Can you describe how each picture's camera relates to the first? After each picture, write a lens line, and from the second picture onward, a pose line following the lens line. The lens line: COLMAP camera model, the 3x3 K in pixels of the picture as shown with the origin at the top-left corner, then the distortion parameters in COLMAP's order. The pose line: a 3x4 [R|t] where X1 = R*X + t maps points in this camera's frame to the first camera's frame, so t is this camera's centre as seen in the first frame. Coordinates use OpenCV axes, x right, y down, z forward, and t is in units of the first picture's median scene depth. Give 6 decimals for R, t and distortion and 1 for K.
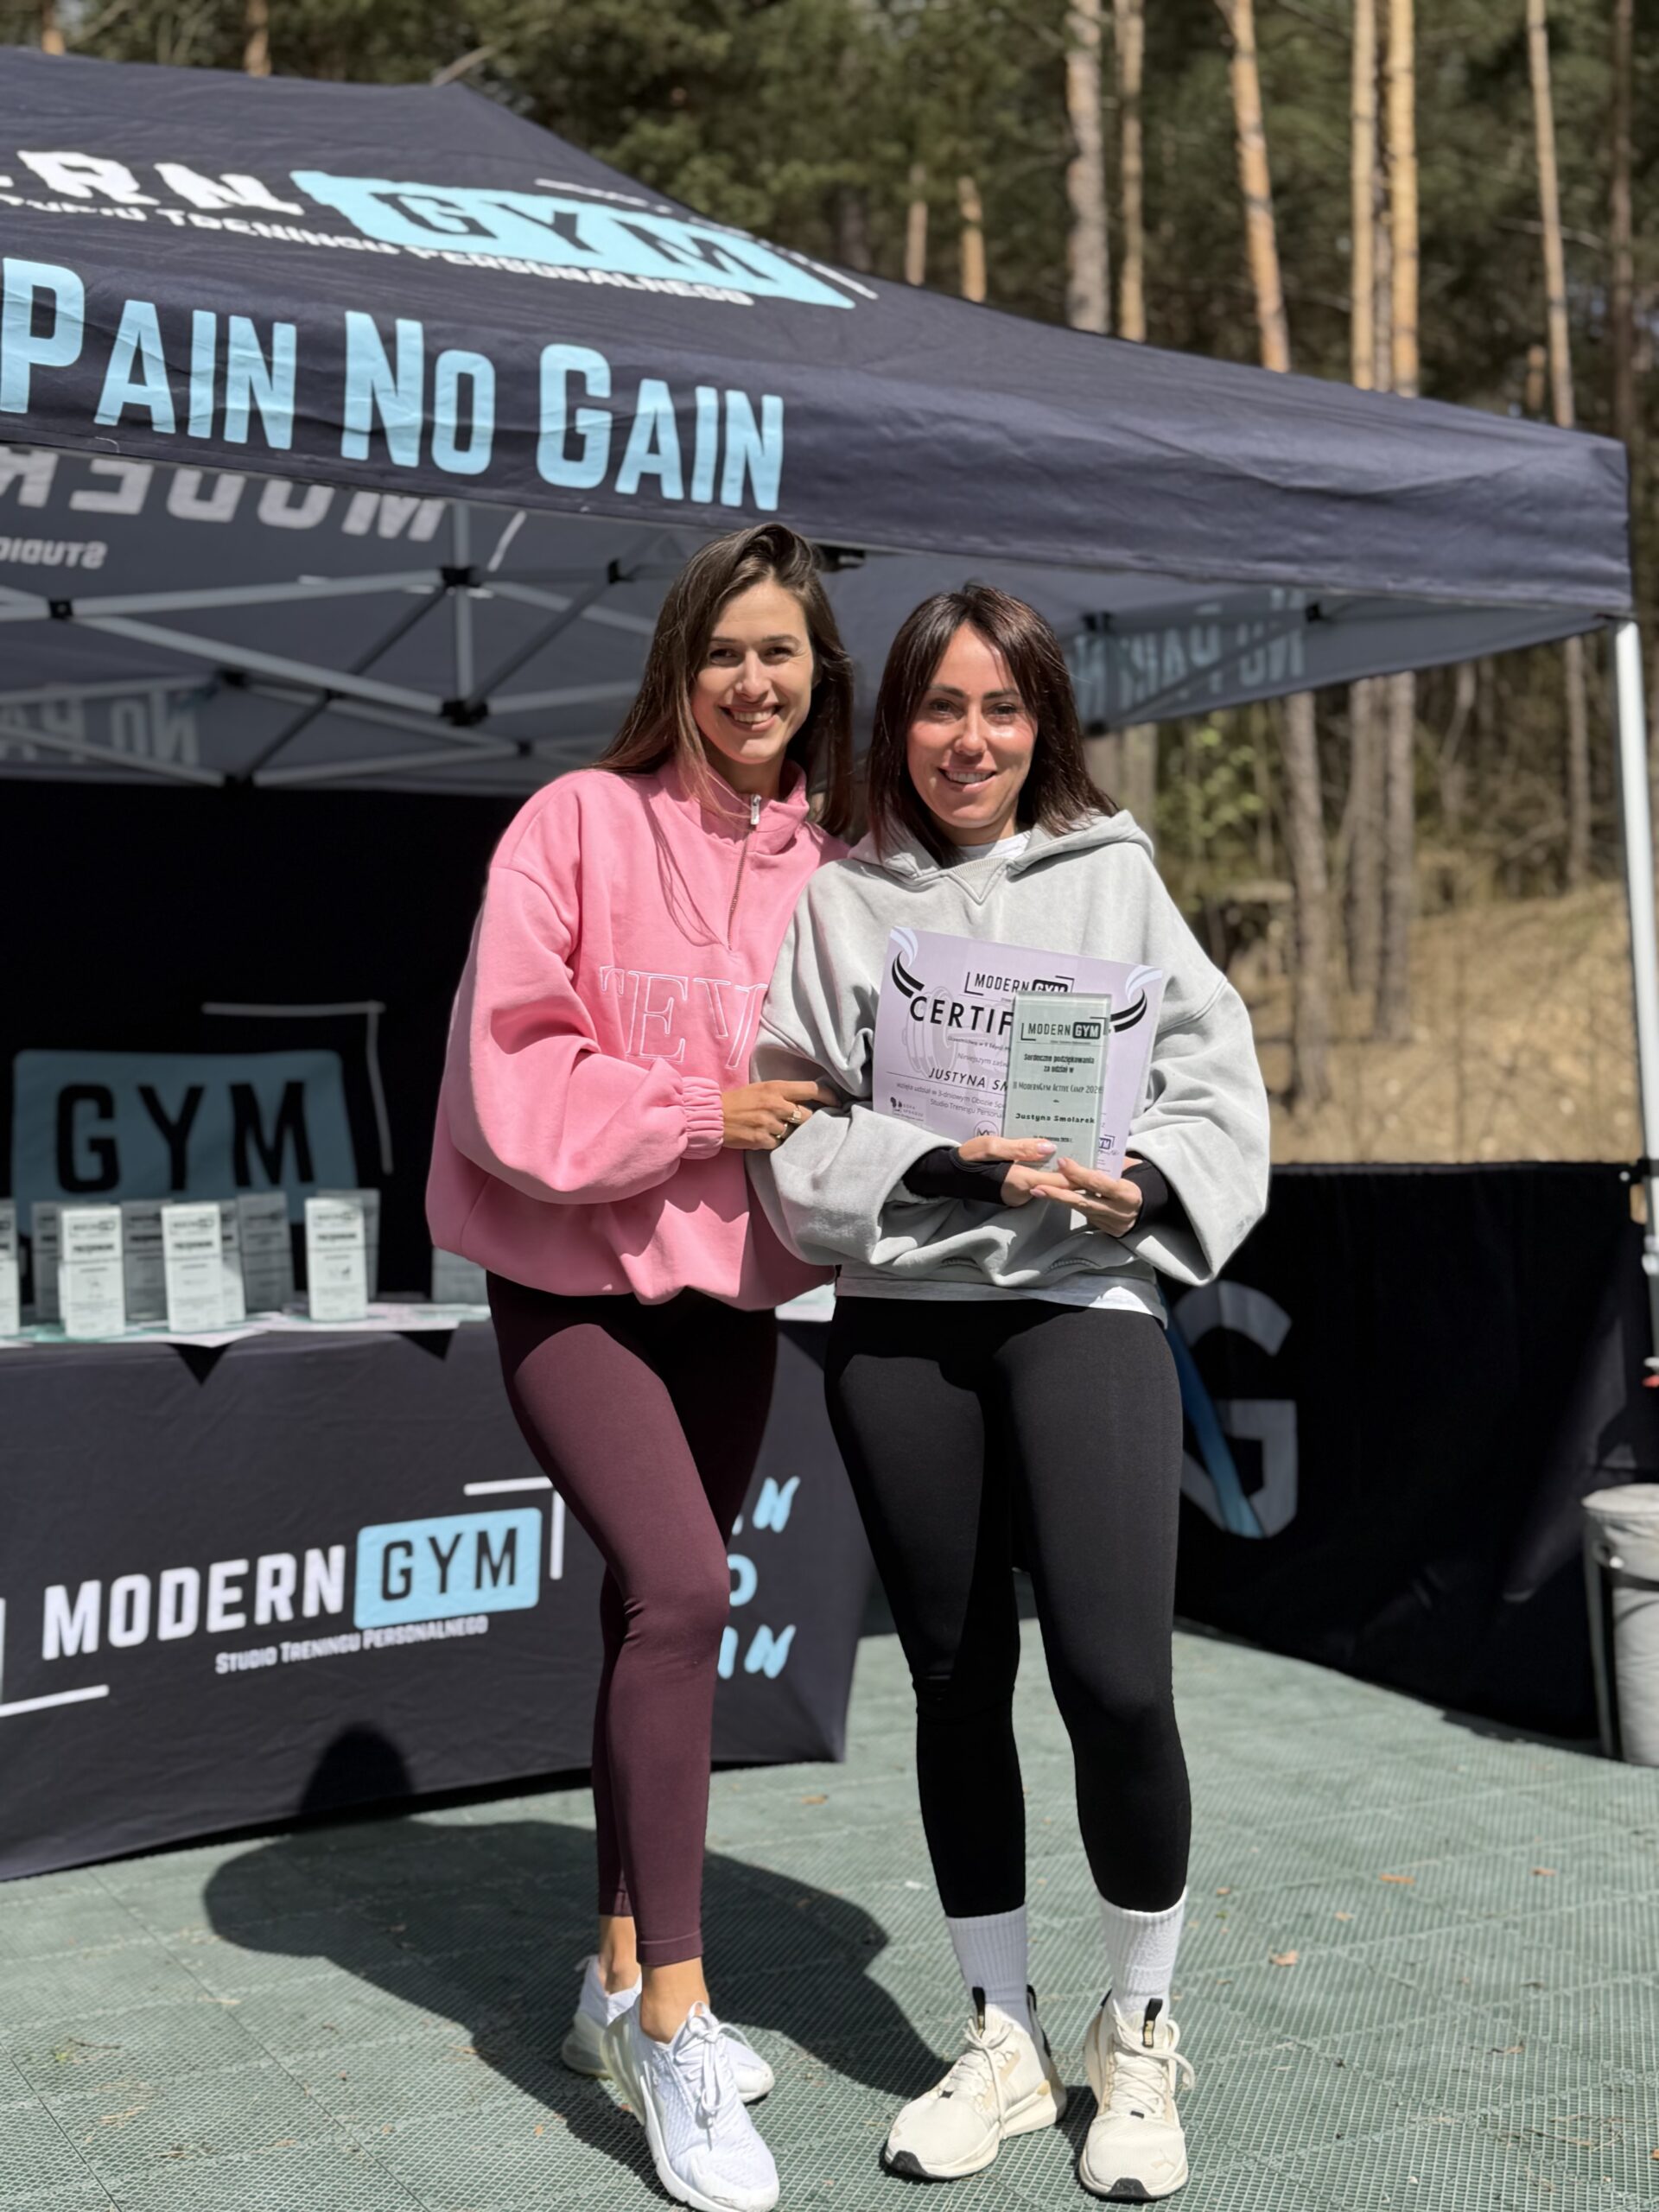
lens RADIAL K [[2548.7, 0, 829.5], [0, 2548.7, 1106.0], [0, 0, 1]] dist [0.476546, -0.220347]
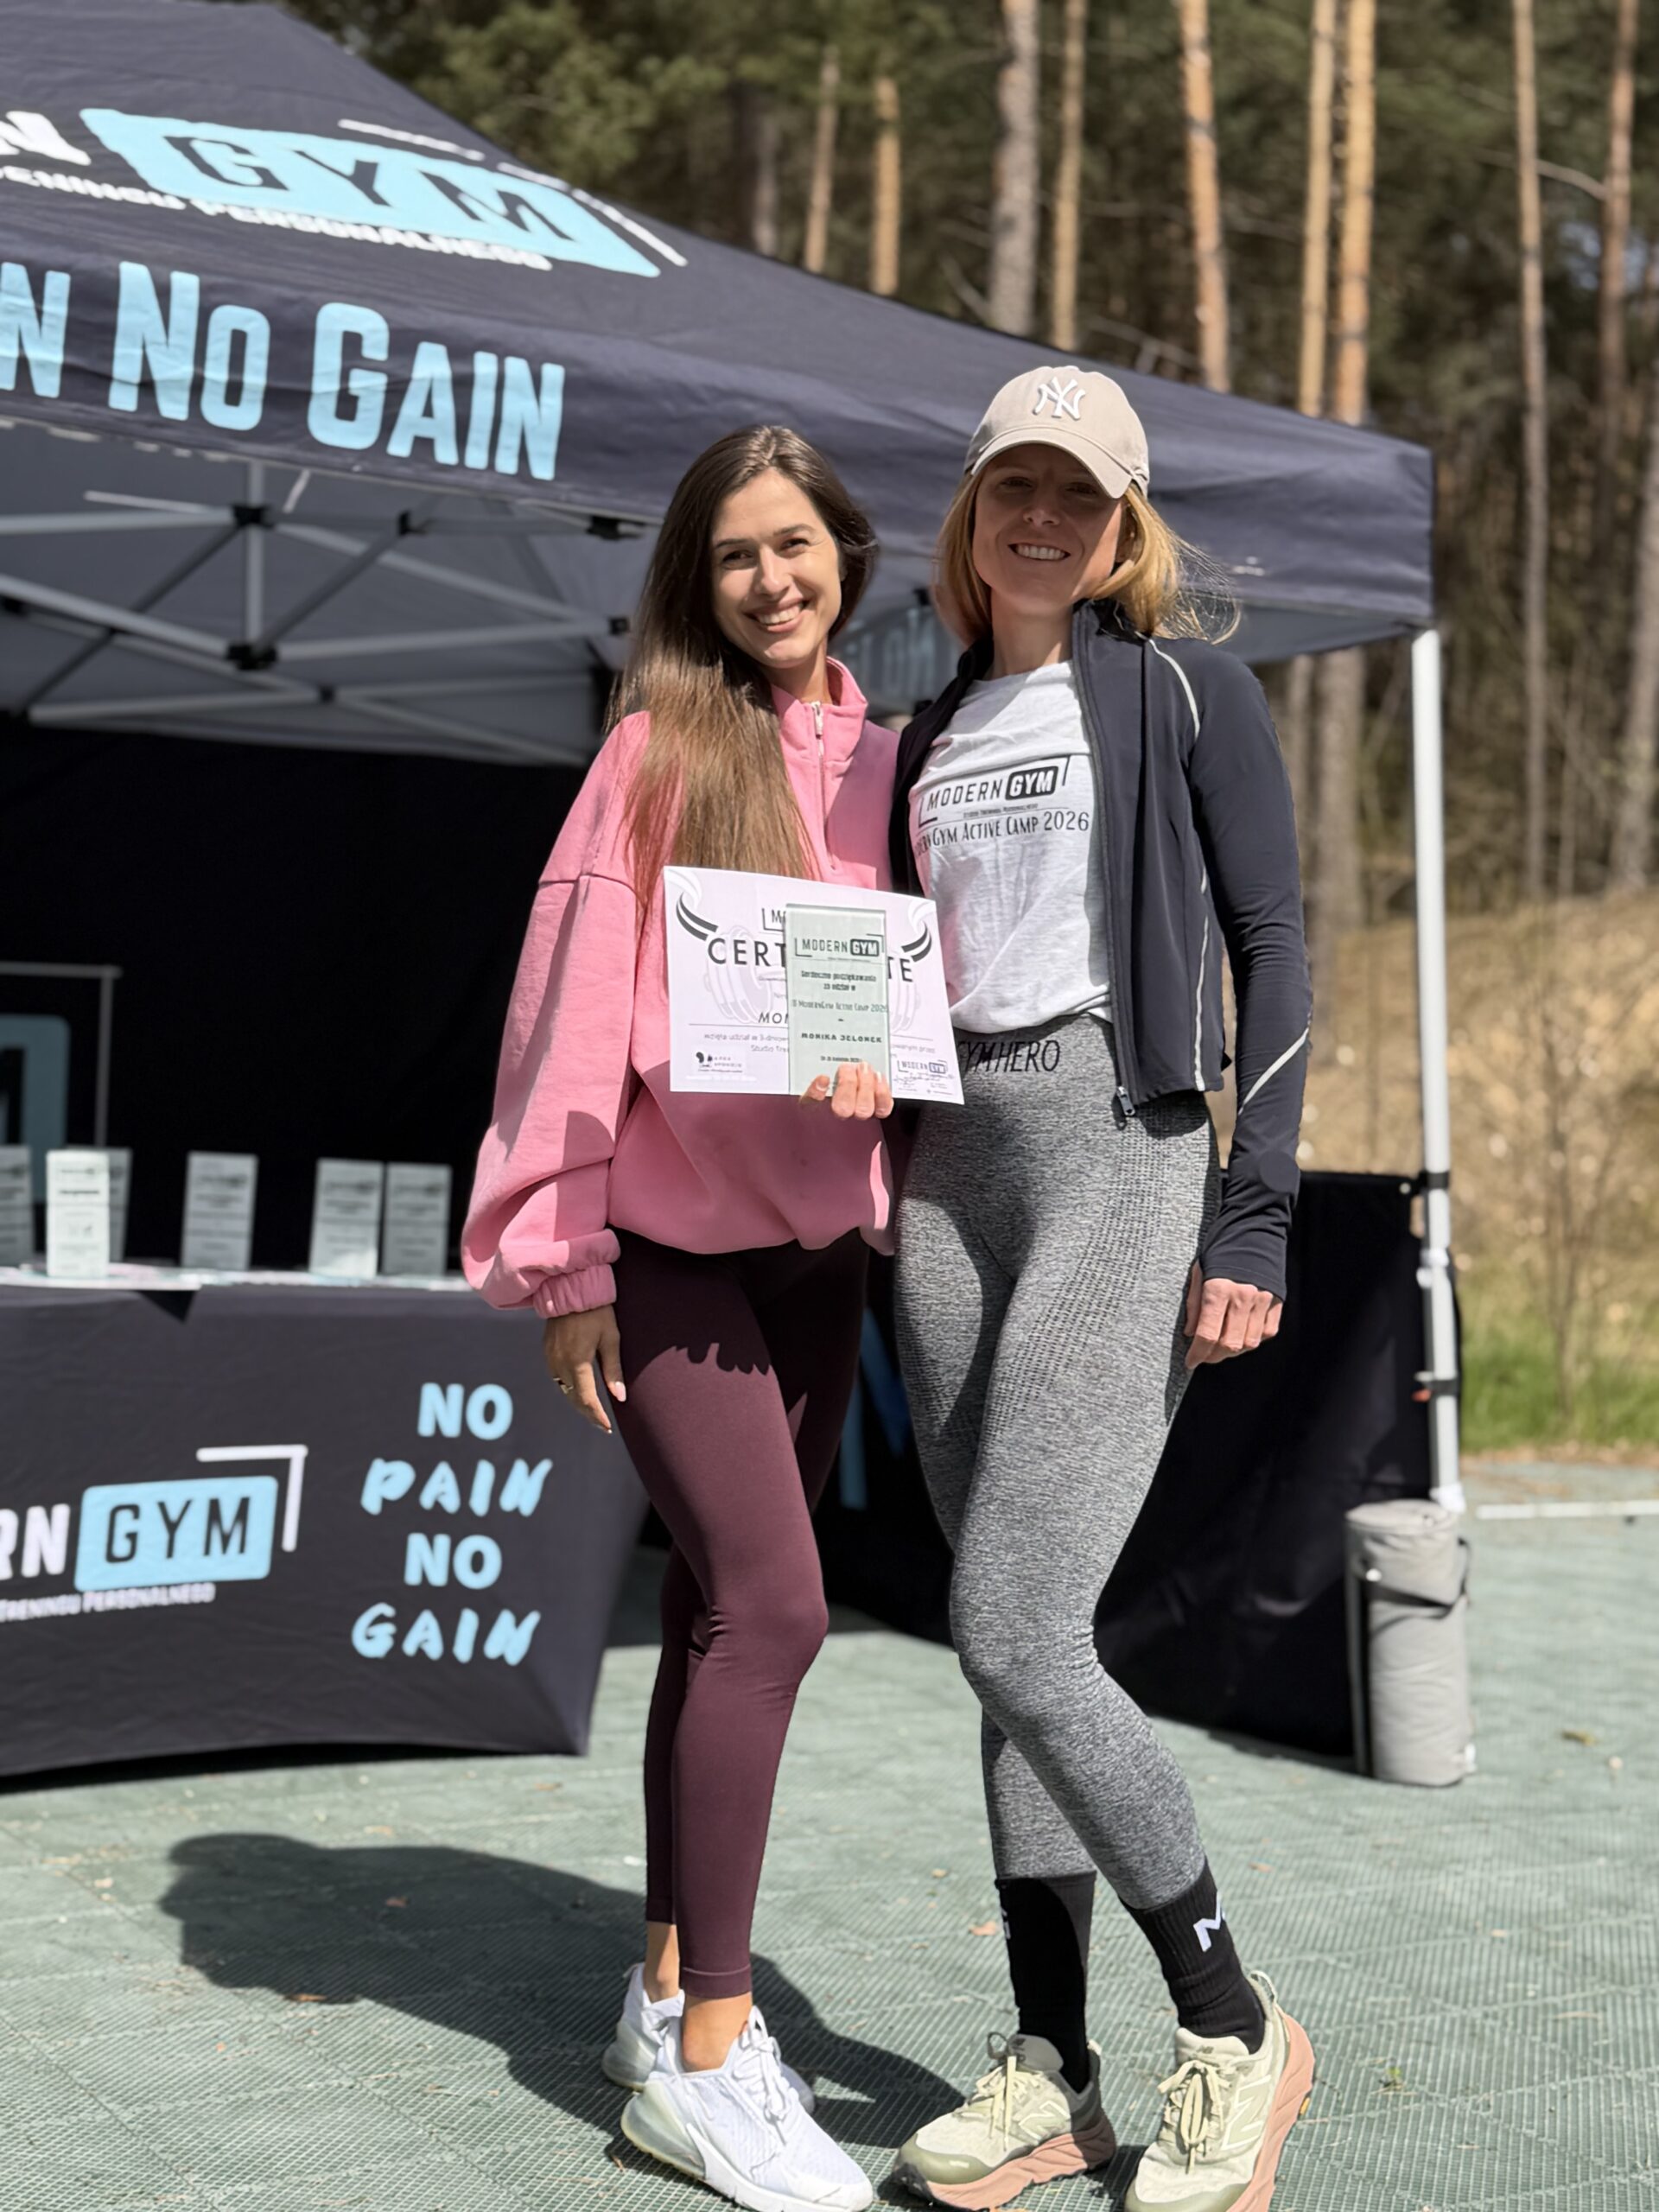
lens RADIAL K [[3294.3, 0, 834.3], [0, 3294.3, 1089.9], [0, 0, 1]] dist [0.556087, -0.130093]
pose [[0.999100, 0.042422, 0.000651, 0.092545], [-0.042403, 0.998936, -0.018135, 0.023753], [-0.001420, 0.018091, 0.999835, -0.274319]]
